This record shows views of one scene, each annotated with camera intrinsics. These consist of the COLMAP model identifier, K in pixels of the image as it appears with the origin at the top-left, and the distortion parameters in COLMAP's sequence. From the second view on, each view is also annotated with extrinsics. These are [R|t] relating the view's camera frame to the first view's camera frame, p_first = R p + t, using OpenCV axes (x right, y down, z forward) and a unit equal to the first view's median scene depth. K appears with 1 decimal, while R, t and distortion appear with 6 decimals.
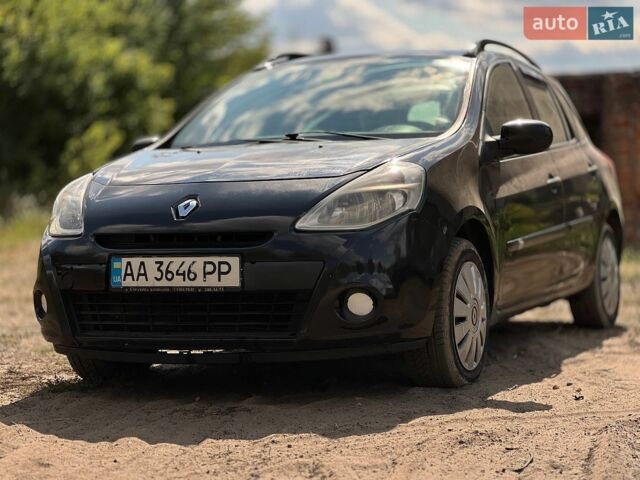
lens RADIAL K [[1354.9, 0, 319.7], [0, 1354.9, 239.6], [0, 0, 1]] dist [-0.033973, 0.000000]
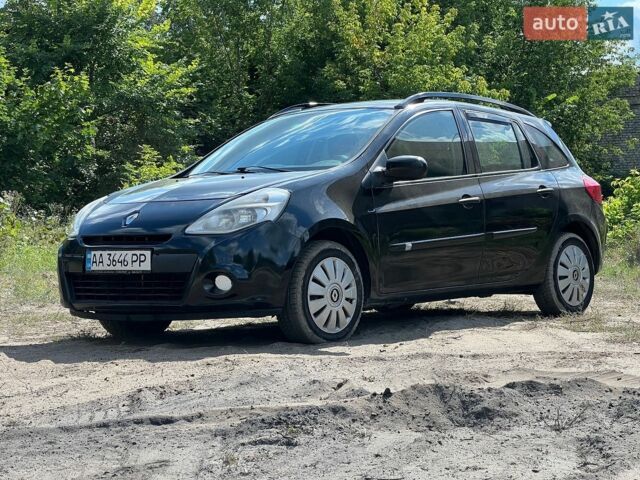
lens RADIAL K [[1354.9, 0, 320.2], [0, 1354.9, 240.2], [0, 0, 1]] dist [-0.033973, 0.000000]
pose [[0.953426, 0.005849, -0.301570, 0.565232], [-0.009833, 0.999883, -0.011694, 0.016278], [0.301467, 0.014115, 0.953372, -0.385528]]
